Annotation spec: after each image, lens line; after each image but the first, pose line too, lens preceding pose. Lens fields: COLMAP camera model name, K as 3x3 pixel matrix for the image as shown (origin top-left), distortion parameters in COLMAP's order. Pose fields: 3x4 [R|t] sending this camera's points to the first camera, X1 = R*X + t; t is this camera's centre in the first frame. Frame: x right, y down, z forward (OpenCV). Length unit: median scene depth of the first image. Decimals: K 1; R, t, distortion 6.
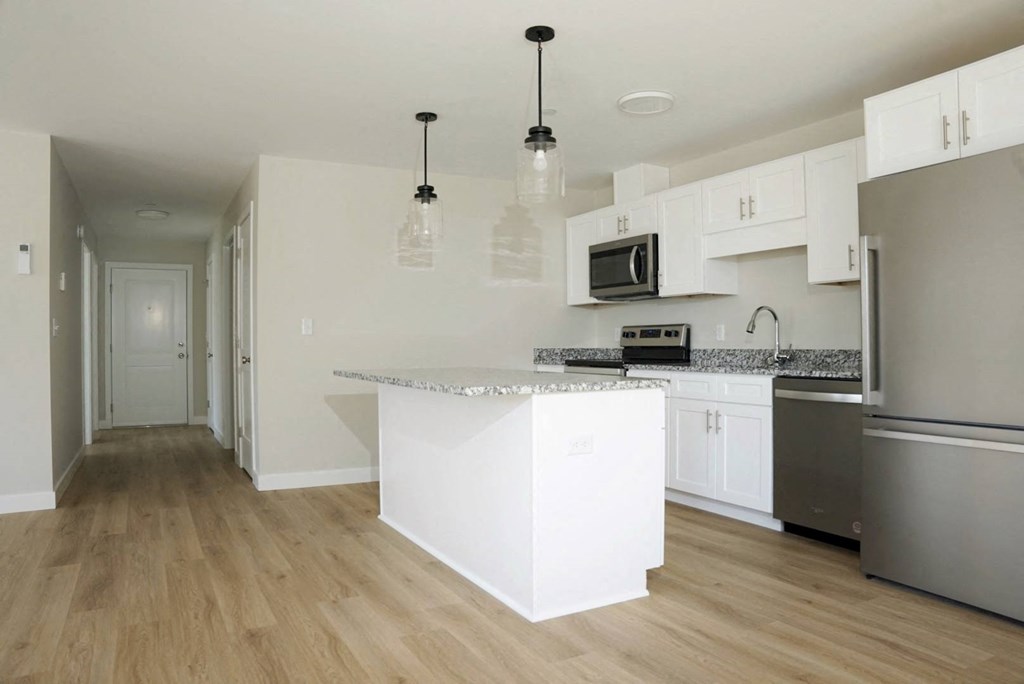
lens RADIAL K [[745.2, 0, 512.0], [0, 745.2, 342.0], [0, 0, 1]] dist [-0.159015, 0.121682]
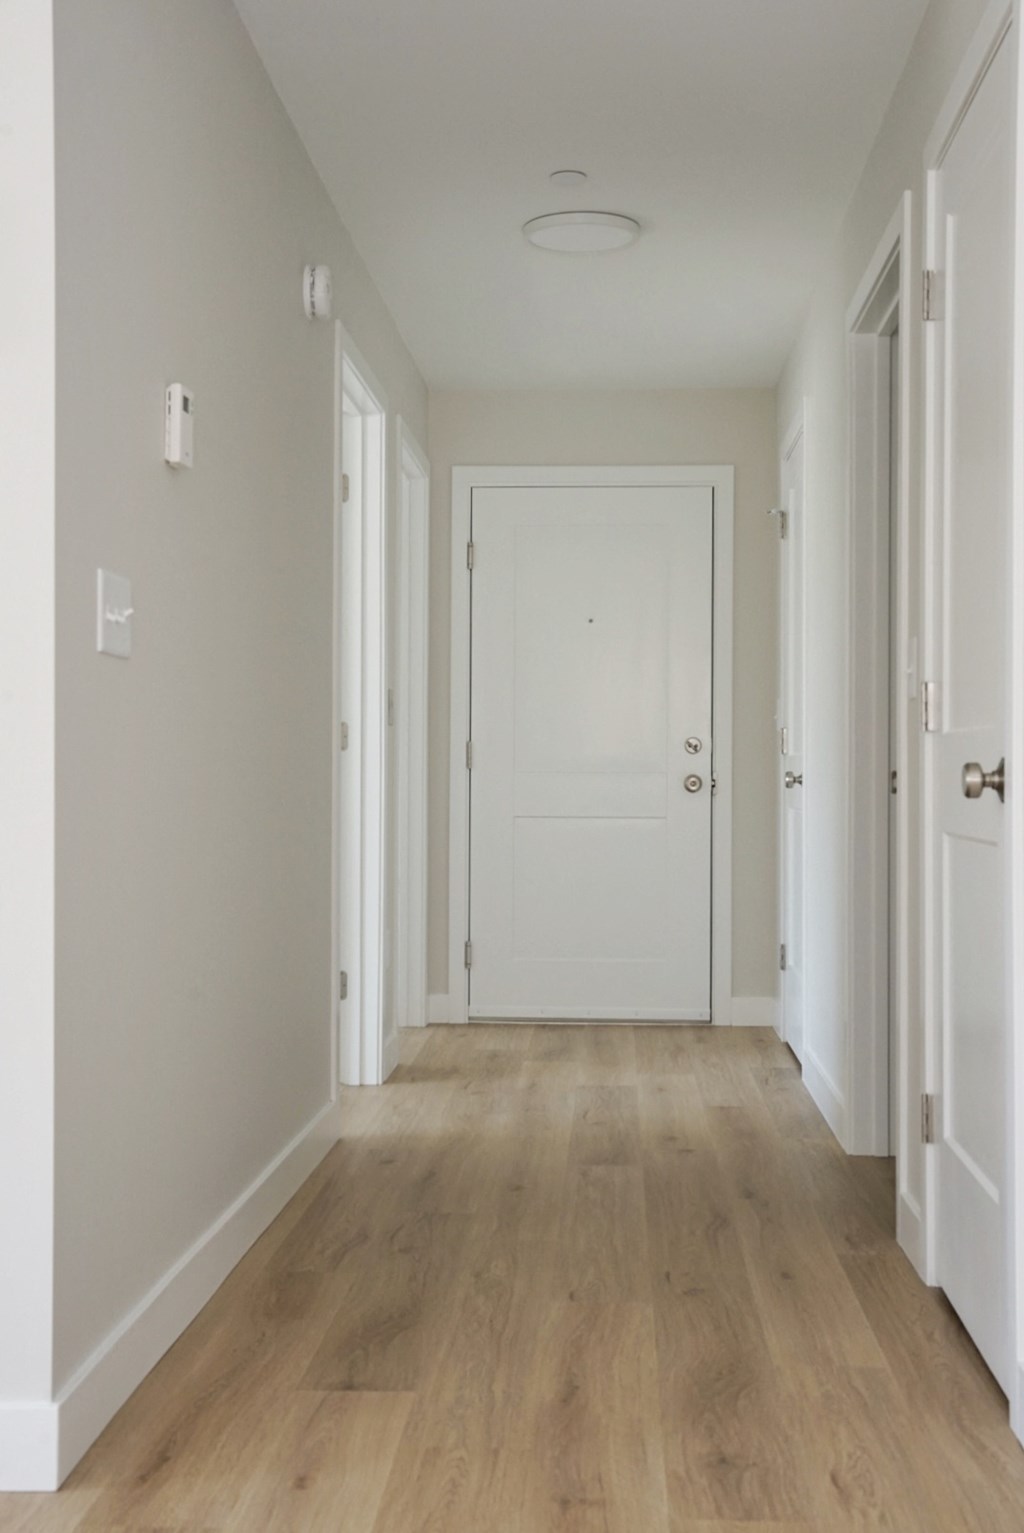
lens RADIAL K [[1952.7, 0, 512.0], [0, 1952.7, 766.5], [0, 0, 1]] dist [0.009516, 0.004678]
pose [[0.862692, 0.008640, -0.505657, -0.188731], [-0.010577, 0.999944, -0.000959, 0.020615], [0.505620, 0.006176, 0.862734, 0.439787]]
